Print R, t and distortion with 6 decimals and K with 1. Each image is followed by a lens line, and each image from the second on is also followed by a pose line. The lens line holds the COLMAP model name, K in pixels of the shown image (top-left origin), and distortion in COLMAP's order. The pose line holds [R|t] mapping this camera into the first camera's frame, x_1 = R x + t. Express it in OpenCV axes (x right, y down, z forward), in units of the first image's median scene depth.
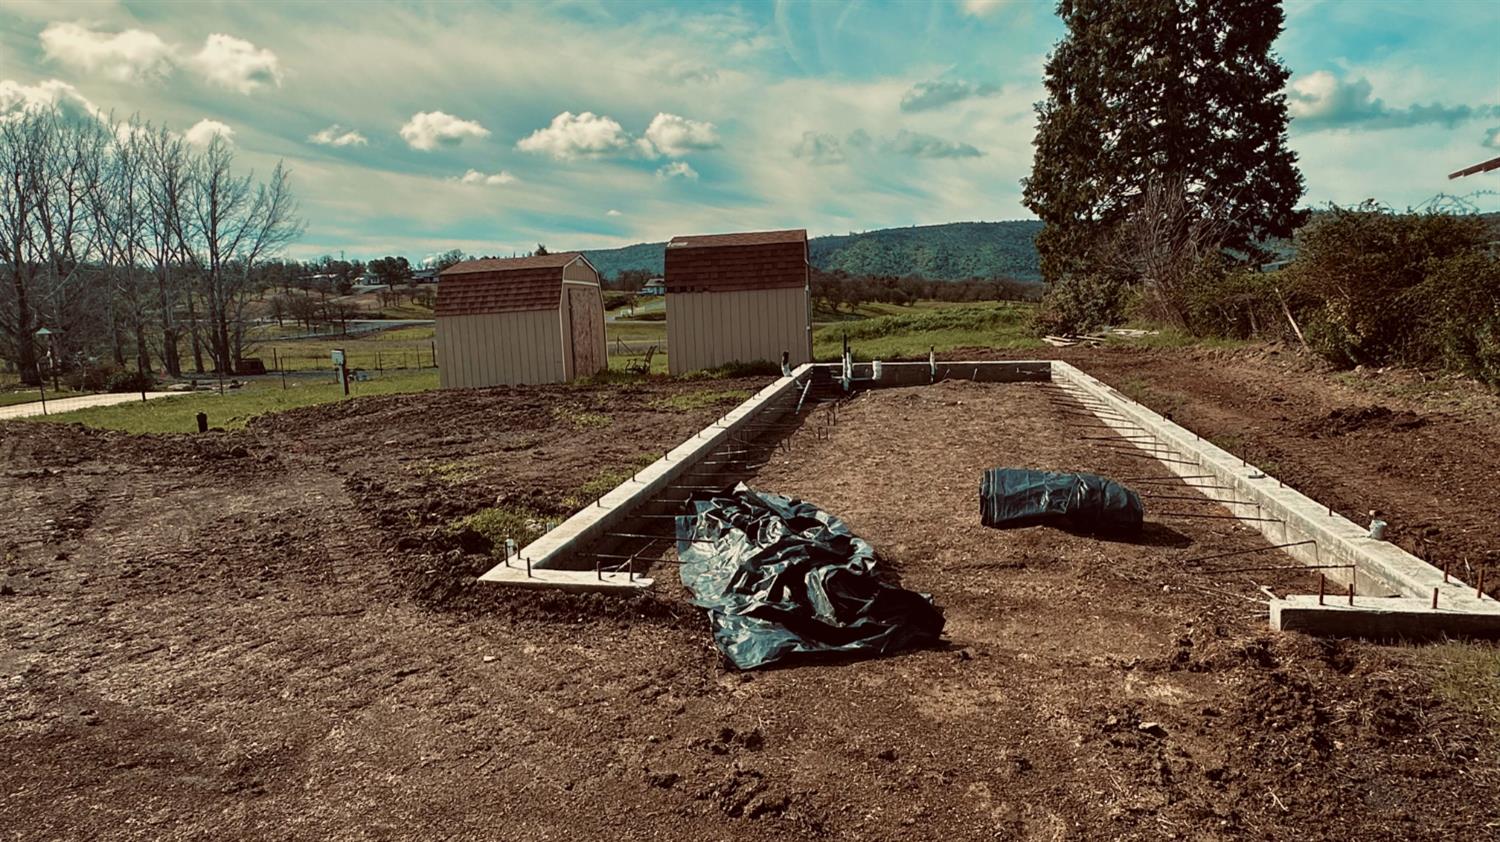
lens RADIAL K [[930.8, 0, 748.2], [0, 930.8, 432.9], [0, 0, 1]] dist [-0.003550, -0.005143]
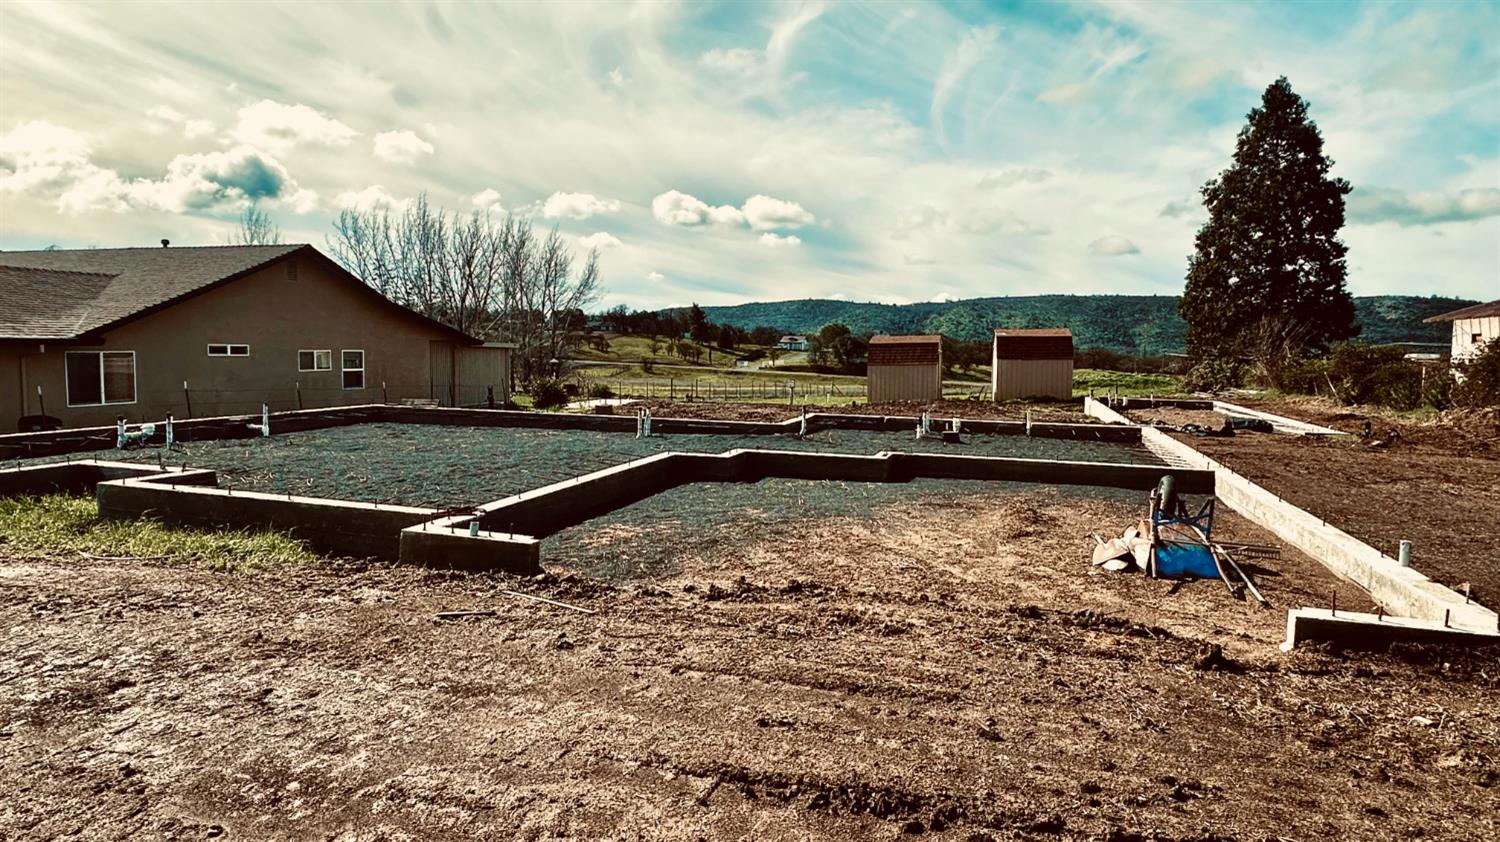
lens RADIAL K [[876.0, 0, 748.8], [0, 876.0, 425.8], [0, 0, 1]] dist [0.012496, -0.002569]
pose [[0.993686, 0.056037, -0.097203, -0.071943], [-0.061833, 0.996419, -0.057670, 0.021810], [0.093623, 0.063316, 0.993592, -0.147734]]
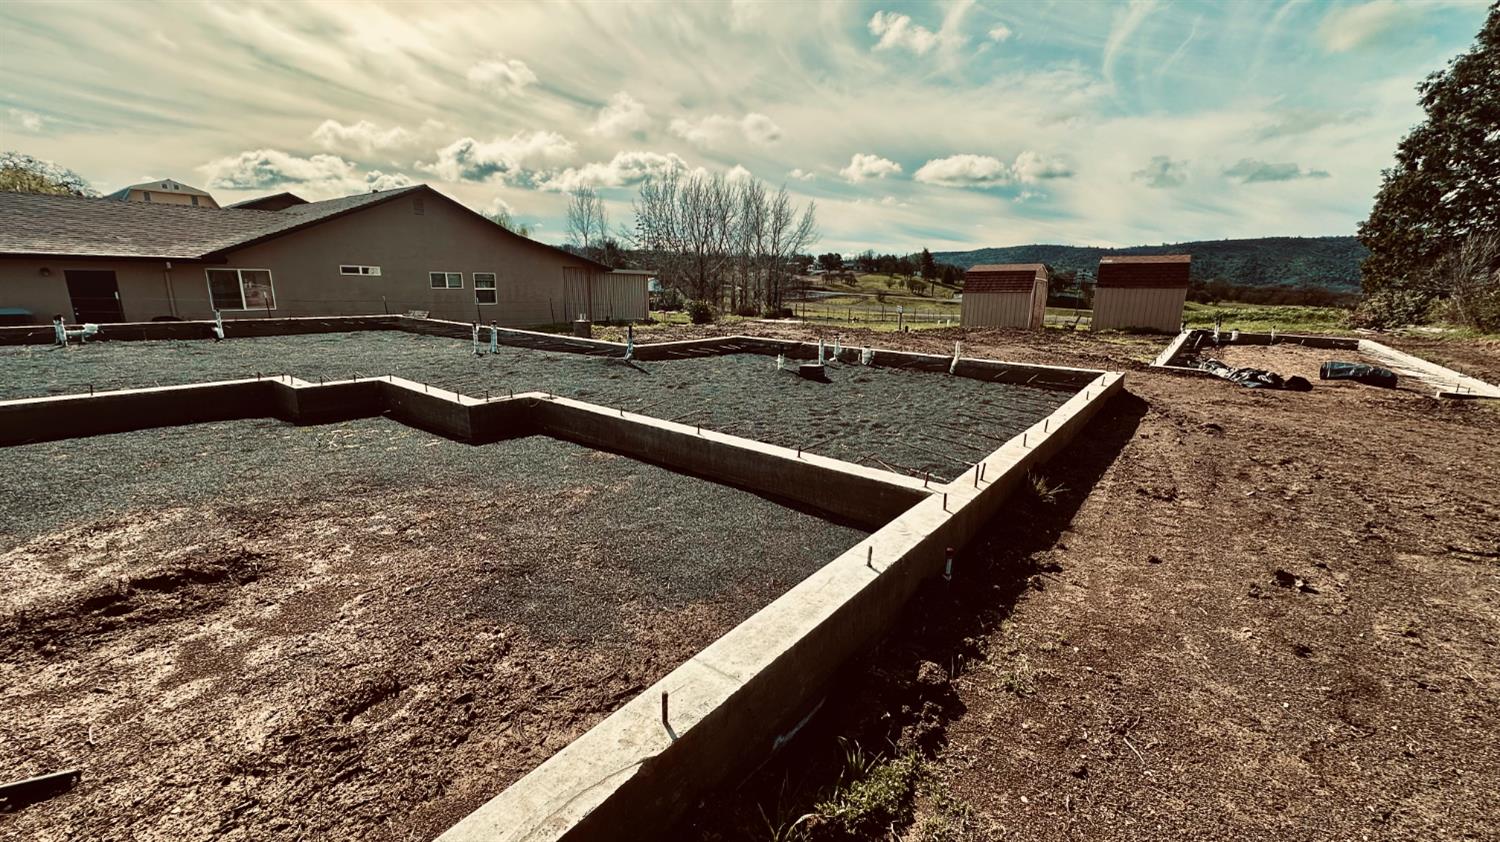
lens RADIAL K [[605.1, 0, 730.4], [0, 605.1, 426.9], [0, 0, 1]] dist [-0.003798, 0.001132]
pose [[0.885419, 0.157861, -0.437165, -0.028471], [-0.117162, 0.985988, 0.118746, 0.012425], [0.449785, -0.053921, 0.891508, -0.077183]]
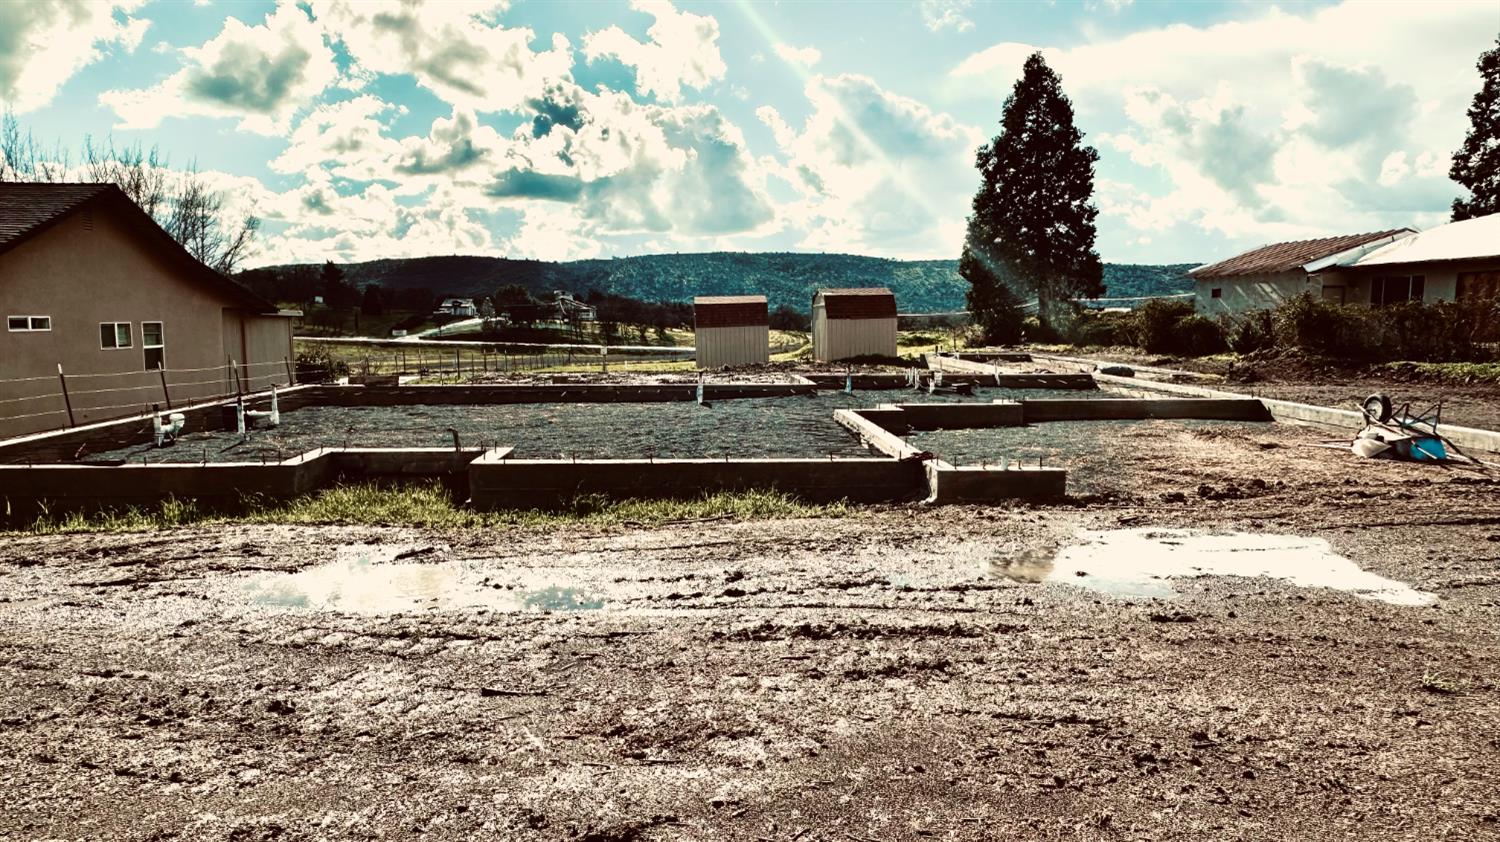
lens RADIAL K [[990.5, 0, 763.4], [0, 990.5, 417.1], [0, 0, 1]] dist [0.007173, 0.009790]
pose [[0.962179, 0.000635, 0.272417, -0.132854], [0.013296, 0.998696, -0.049288, 0.026368], [-0.272093, 0.051046, 0.960916, -0.158635]]
